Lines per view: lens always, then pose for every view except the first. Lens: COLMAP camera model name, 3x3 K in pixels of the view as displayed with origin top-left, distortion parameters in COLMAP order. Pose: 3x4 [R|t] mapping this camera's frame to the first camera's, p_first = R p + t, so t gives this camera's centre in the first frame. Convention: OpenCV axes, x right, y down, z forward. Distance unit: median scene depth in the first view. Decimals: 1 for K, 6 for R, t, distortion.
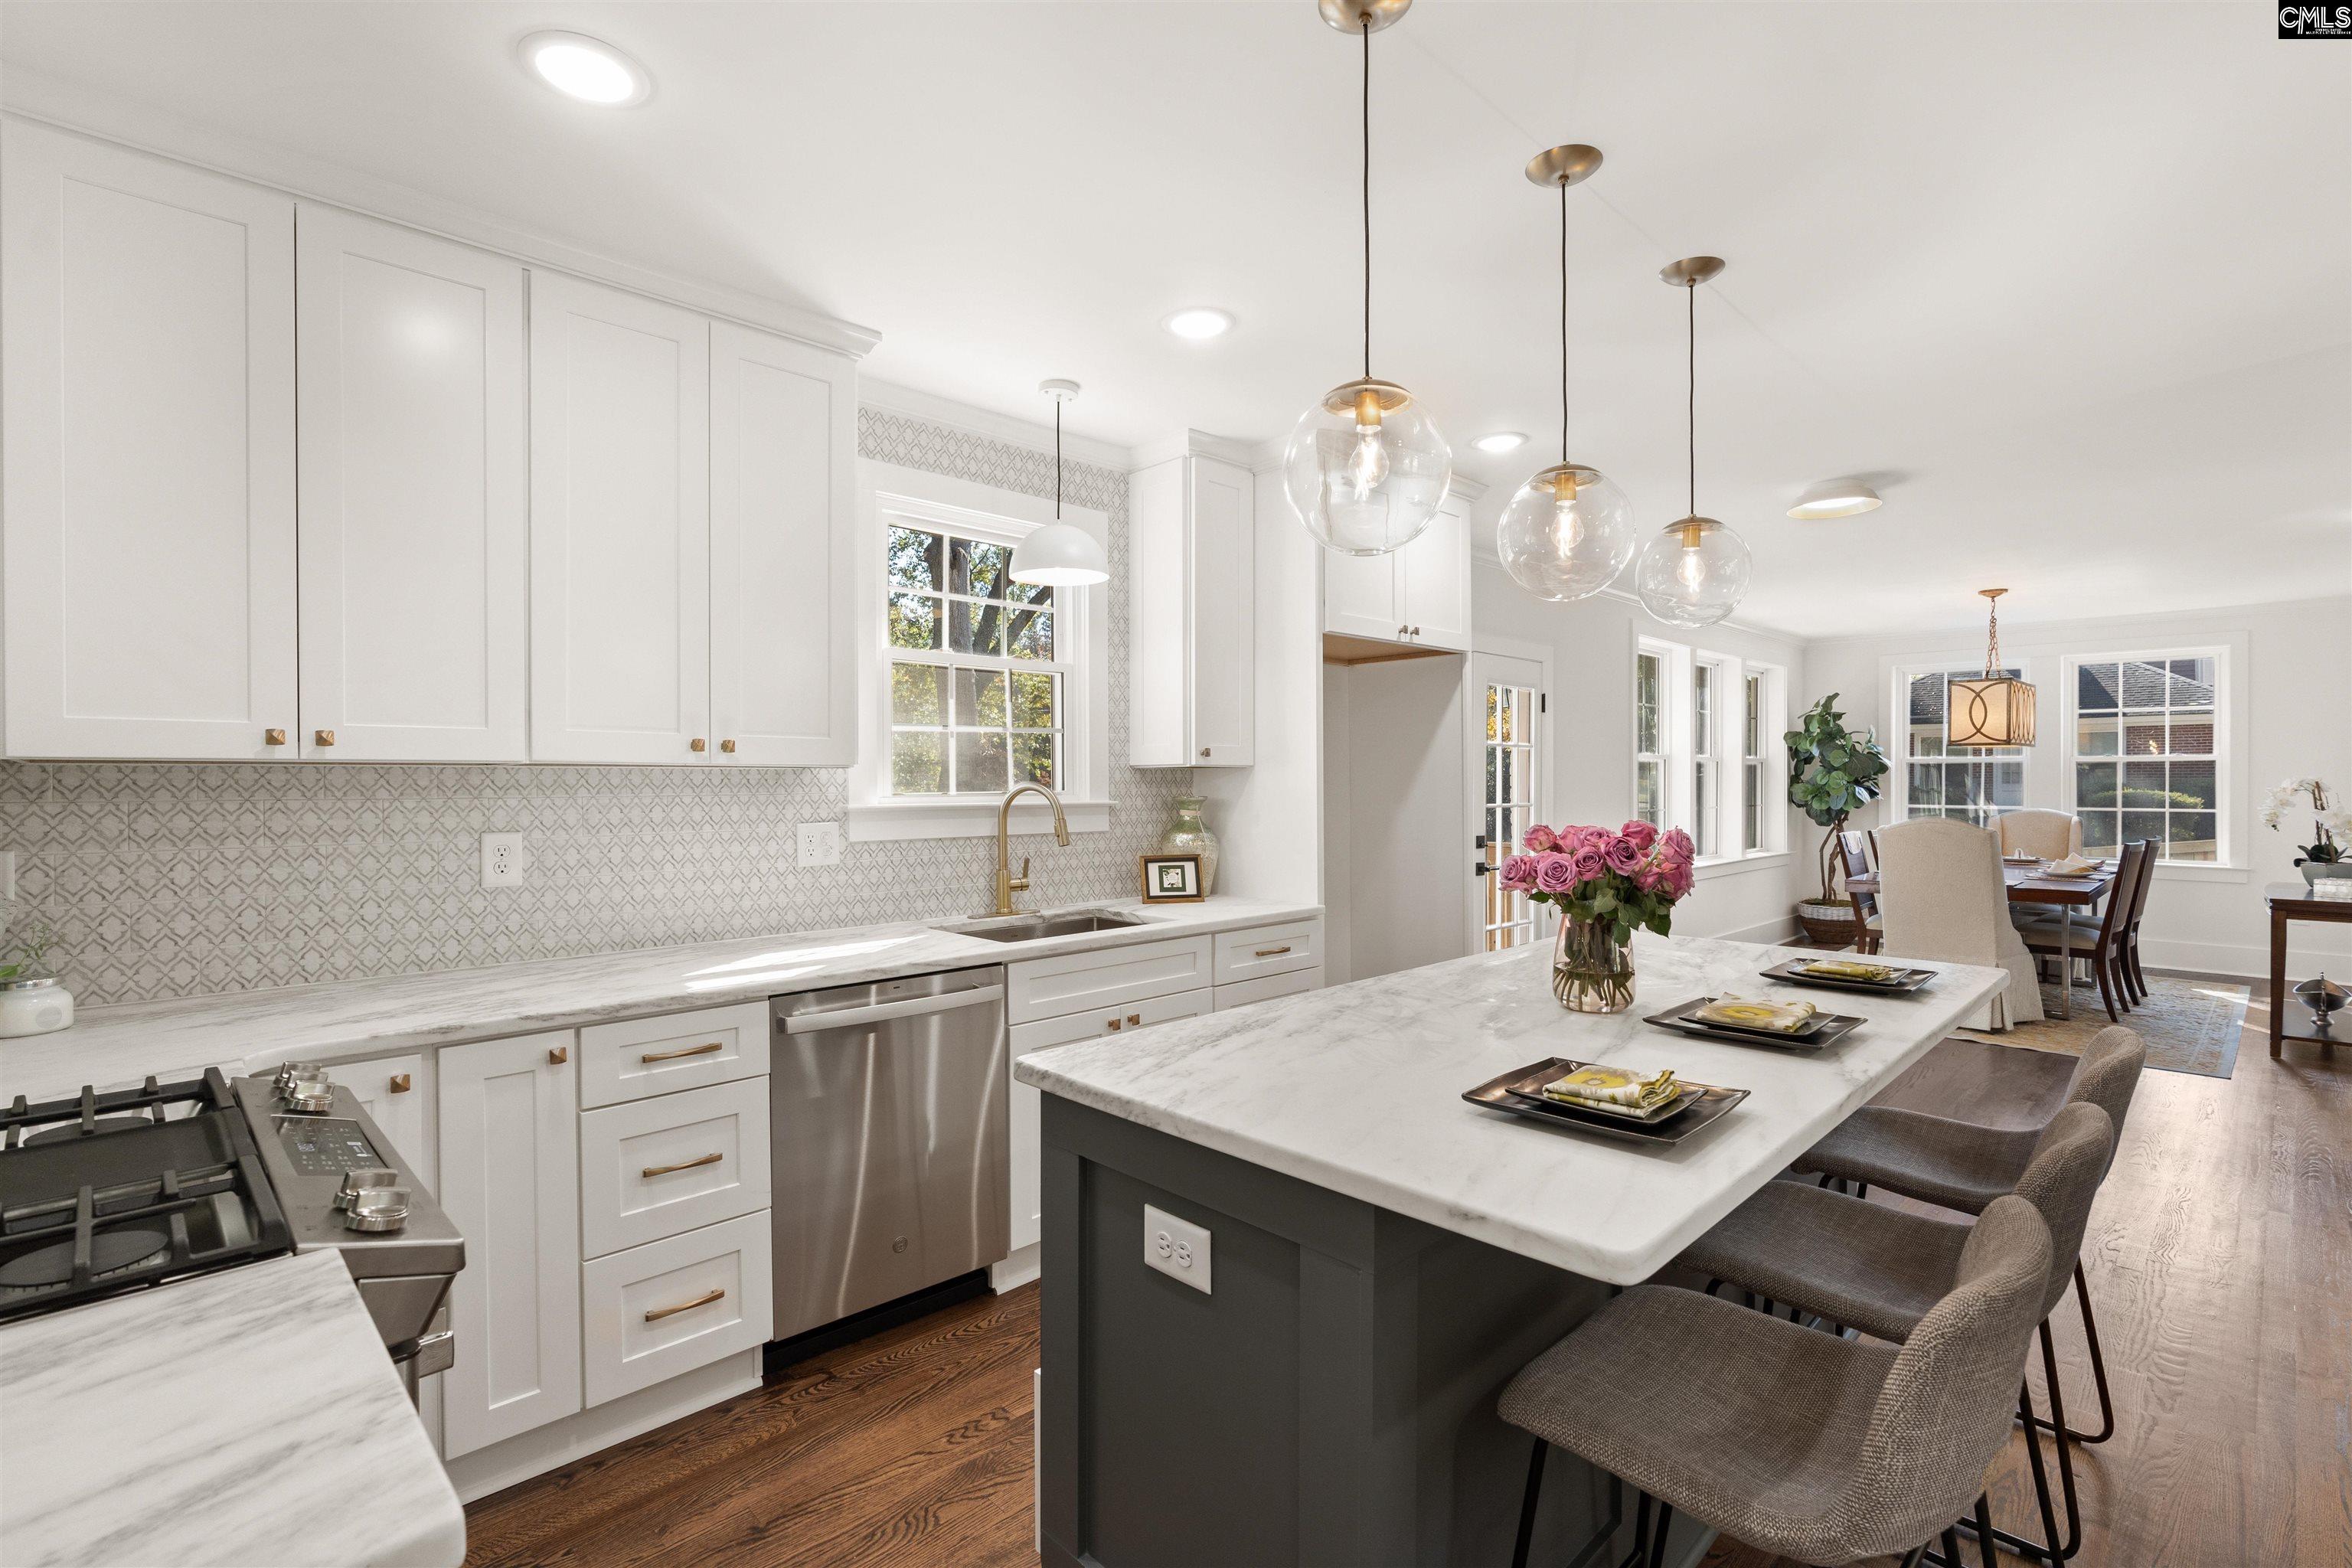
lens RADIAL K [[1065.8, 0, 1167.3], [0, 1065.8, 785.3], [0, 0, 1]] dist [-0.009945, 0.002474]
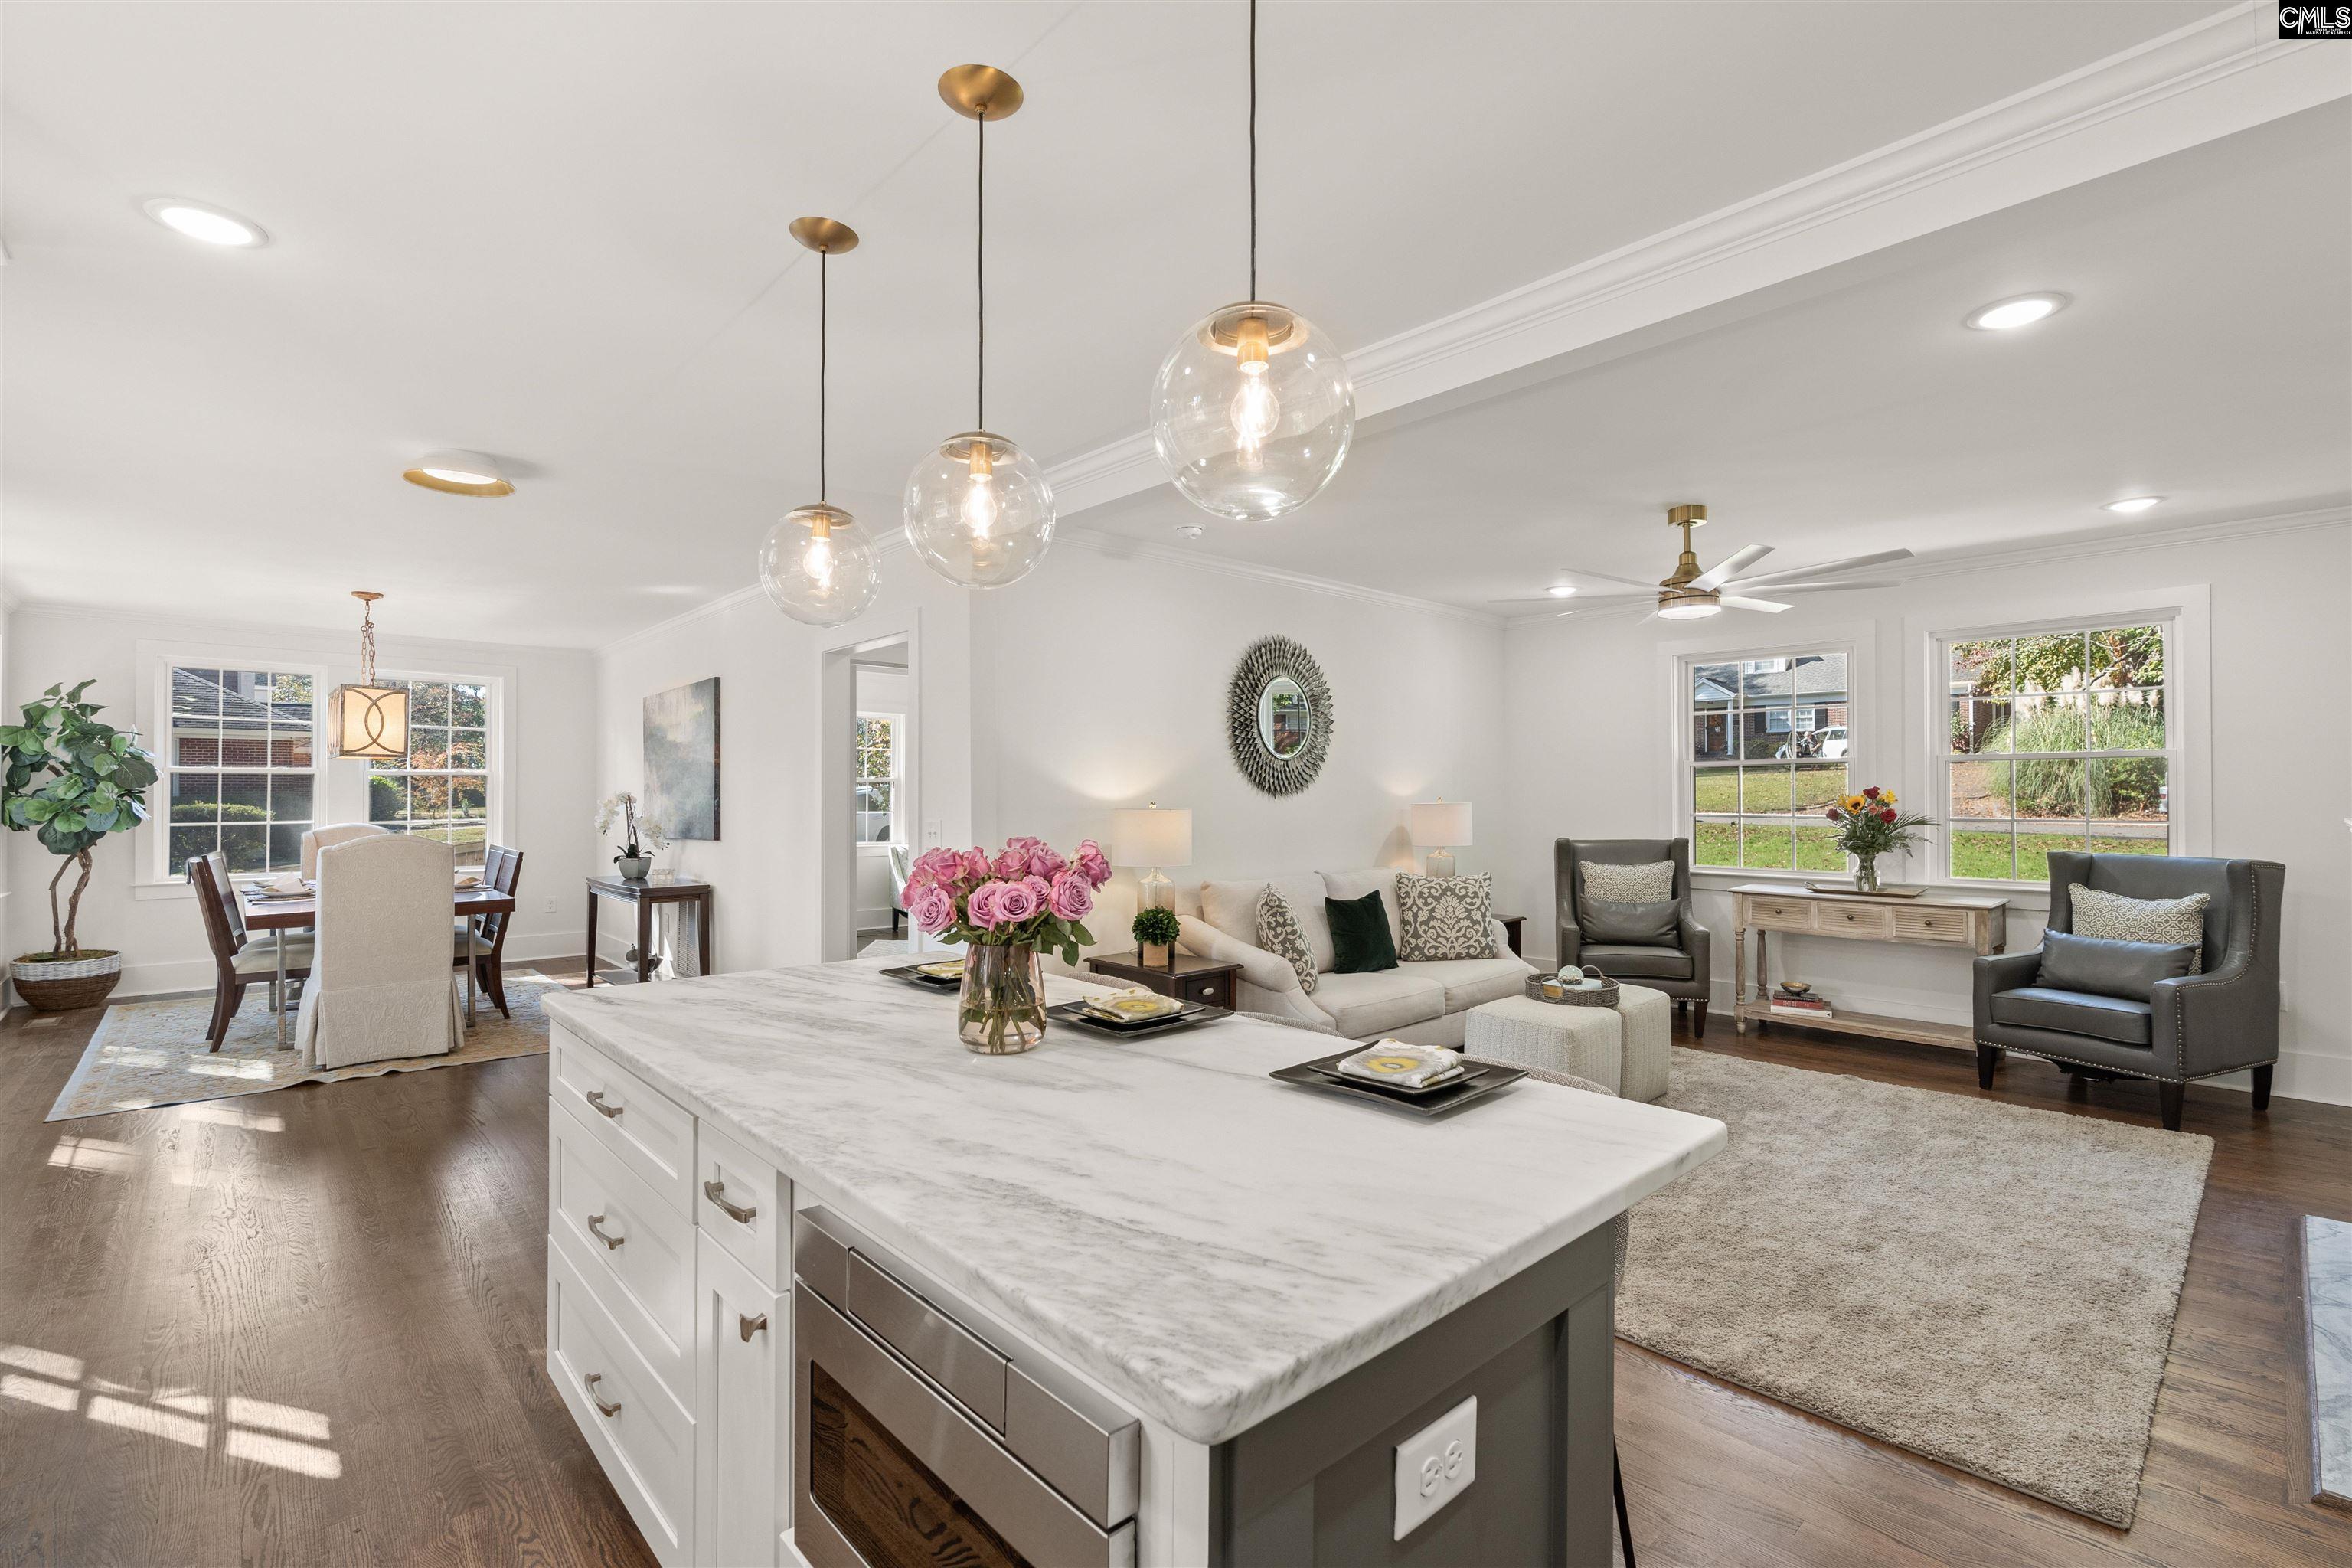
lens RADIAL K [[1065.8, 0, 1186.1], [0, 1065.8, 799.7], [0, 0, 1]] dist [-0.009945, 0.002474]
pose [[0.008931, -0.004956, 0.999948, -0.307499], [0.003121, 0.999983, 0.004928, -0.003787], [-0.999955, 0.003077, 0.008946, 0.511839]]
